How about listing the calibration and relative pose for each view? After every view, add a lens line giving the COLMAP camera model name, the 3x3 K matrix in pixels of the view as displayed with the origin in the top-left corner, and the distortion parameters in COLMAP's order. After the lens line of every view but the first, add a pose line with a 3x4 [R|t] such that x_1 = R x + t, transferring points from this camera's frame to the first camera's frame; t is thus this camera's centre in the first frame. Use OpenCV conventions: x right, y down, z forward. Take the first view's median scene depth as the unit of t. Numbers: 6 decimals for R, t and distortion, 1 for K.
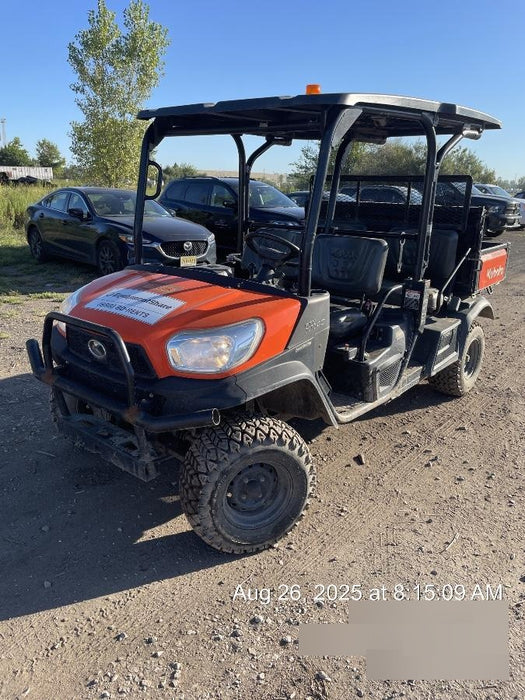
lens RADIAL K [[535.0, 0, 262.5], [0, 535.0, 350.0], [0, 0, 1]] dist [0.046004, -0.002170]
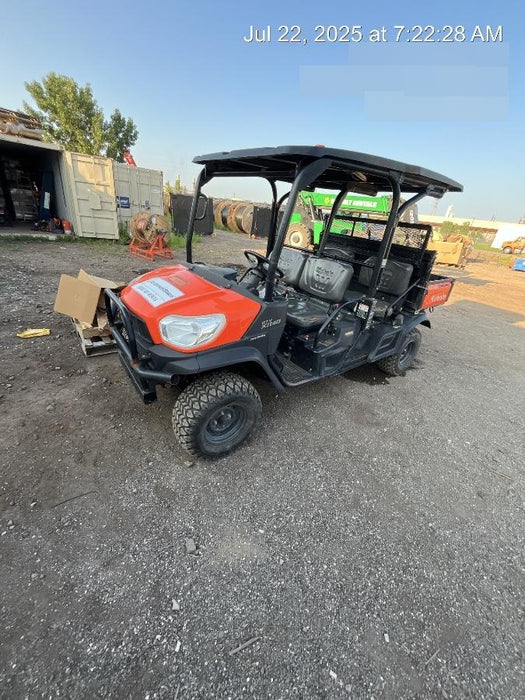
lens RADIAL K [[283.9, 0, 262.5], [0, 283.9, 350.0], [0, 0, 1]] dist [-0.003645, -0.000200]
pose [[0.969580, 0.179170, -0.166774, 0.165964], [-0.152832, 0.975329, 0.159296, -0.073597], [0.191200, -0.128962, 0.973042, 0.201482]]
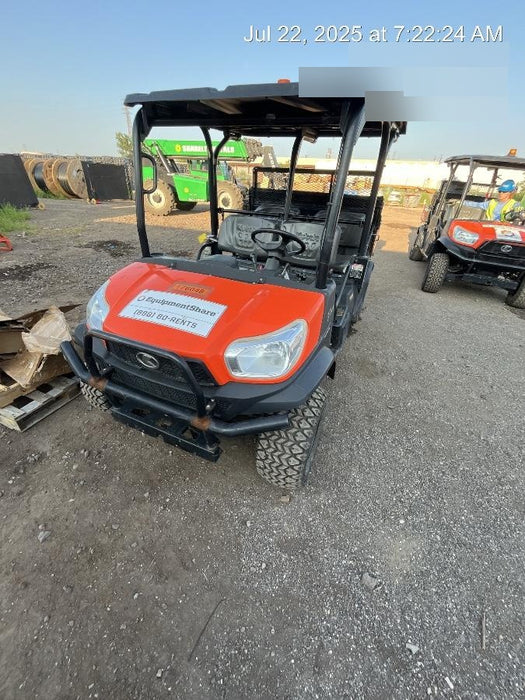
lens RADIAL K [[283.9, 0, 262.5], [0, 283.9, 350.0], [0, 0, 1]] dist [-0.003645, -0.000200]
pose [[0.959683, -0.138755, 0.244450, -0.170610], [0.067979, 0.958422, 0.277140, -0.119719], [-0.272741, -0.249349, 0.929213, 0.329404]]
